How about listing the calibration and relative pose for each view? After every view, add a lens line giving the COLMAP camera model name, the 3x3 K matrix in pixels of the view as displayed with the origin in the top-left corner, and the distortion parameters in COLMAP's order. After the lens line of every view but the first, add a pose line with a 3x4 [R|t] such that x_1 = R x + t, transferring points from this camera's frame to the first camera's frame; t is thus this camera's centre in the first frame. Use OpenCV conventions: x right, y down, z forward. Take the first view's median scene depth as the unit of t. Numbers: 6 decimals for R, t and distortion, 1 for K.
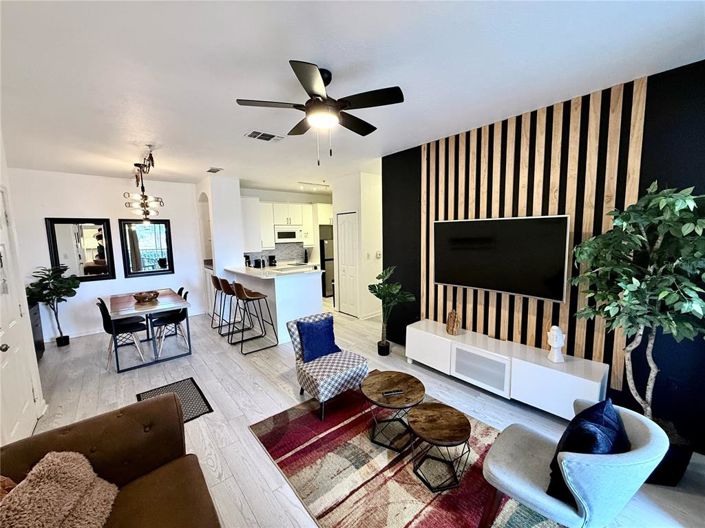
lens RADIAL K [[281.0, 0, 350.9], [0, 281.0, 264.6], [0, 0, 1]] dist [0.000188, -0.000034]
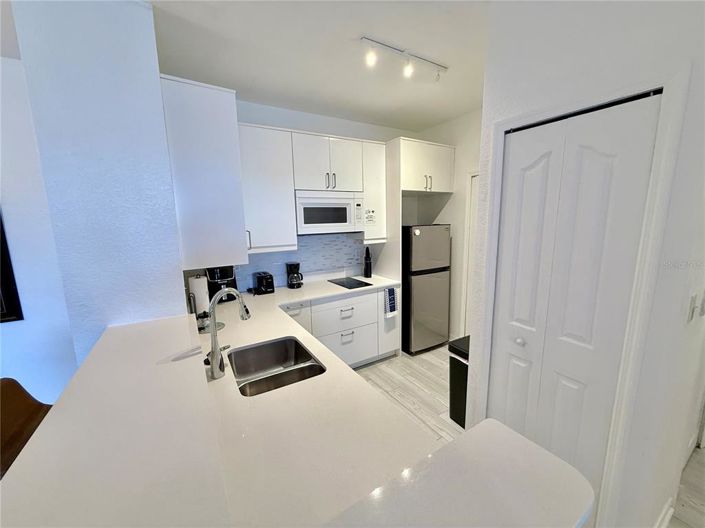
lens RADIAL K [[281.0, 0, 350.9], [0, 281.0, 264.6], [0, 0, 1]] dist [0.000188, -0.000034]
pose [[0.984912, 0.026714, -0.170981, -0.120091], [-0.016867, 0.998128, 0.058789, -0.057705], [0.172231, -0.055018, 0.983519, 0.599552]]
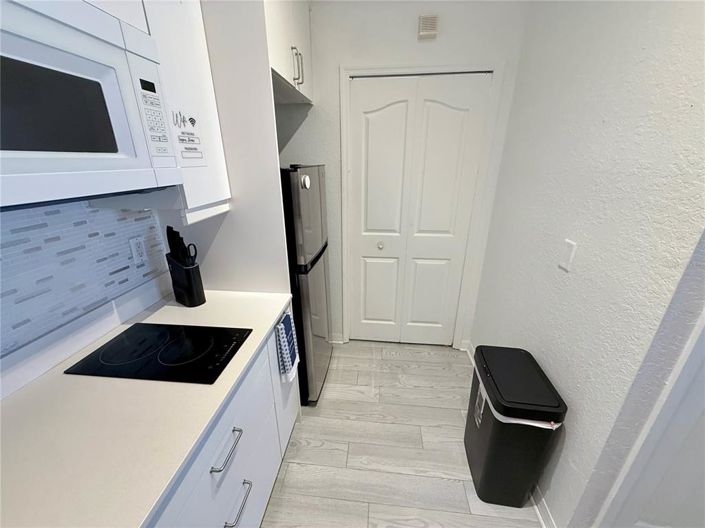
lens RADIAL K [[281.0, 0, 350.9], [0, 281.0, 264.6], [0, 0, 1]] dist [0.000188, -0.000034]
pose [[0.731996, -0.220397, 0.644676, -0.217118], [0.058030, 0.962962, 0.263320, -0.078685], [-0.678833, -0.155339, 0.717674, 0.886593]]
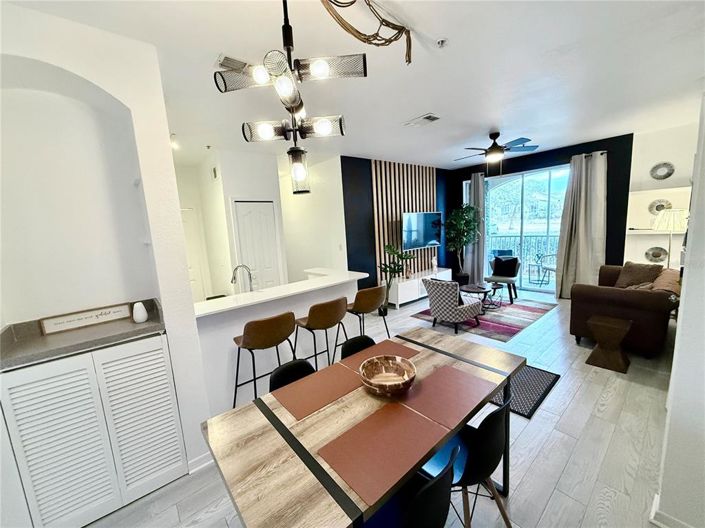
lens RADIAL K [[281.0, 0, 350.9], [0, 281.0, 264.6], [0, 0, 1]] dist [0.000188, -0.000034]
pose [[0.017254, -0.122069, 0.992372, -0.639498], [0.167184, 0.978898, 0.117505, -0.047378], [-0.985775, 0.163881, 0.037298, 0.598368]]
